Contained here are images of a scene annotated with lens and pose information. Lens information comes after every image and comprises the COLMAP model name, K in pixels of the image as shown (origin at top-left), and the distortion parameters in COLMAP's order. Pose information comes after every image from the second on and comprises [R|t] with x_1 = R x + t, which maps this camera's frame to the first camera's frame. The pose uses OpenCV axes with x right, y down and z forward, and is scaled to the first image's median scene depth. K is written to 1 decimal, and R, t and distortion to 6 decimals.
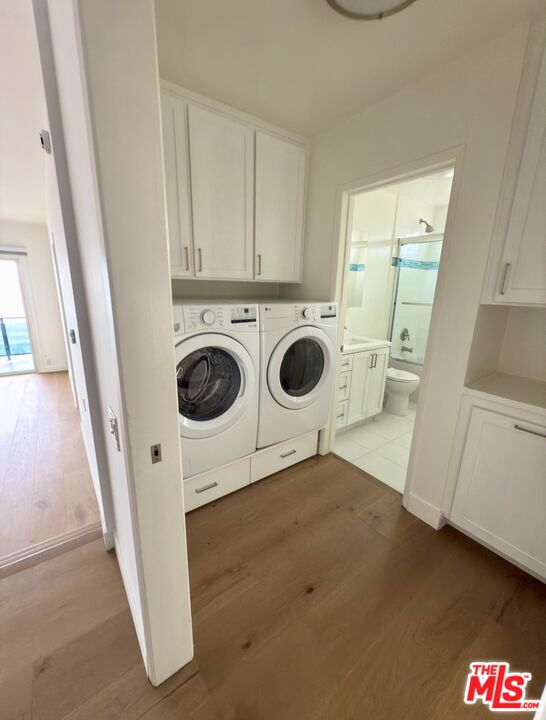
lens RADIAL K [[295.8, 0, 274.5], [0, 295.8, 357.3], [0, 0, 1]] dist [-0.000422, -0.000117]
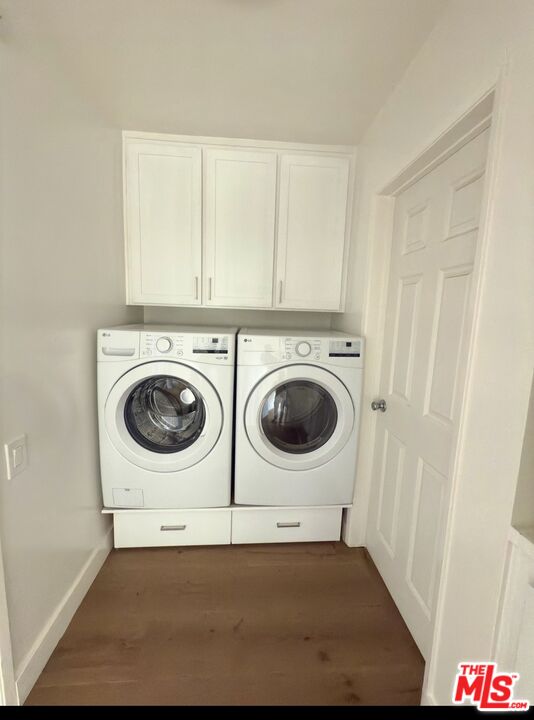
lens RADIAL K [[281.1, 0, 265.5], [0, 281.1, 350.1], [0, 0, 1]] dist [-0.002623, -0.000430]
pose [[0.839235, 0.070307, -0.539205, 0.432209], [-0.139986, 0.986118, -0.089298, -0.065322], [0.525442, 0.150424, 0.837427, 0.325964]]
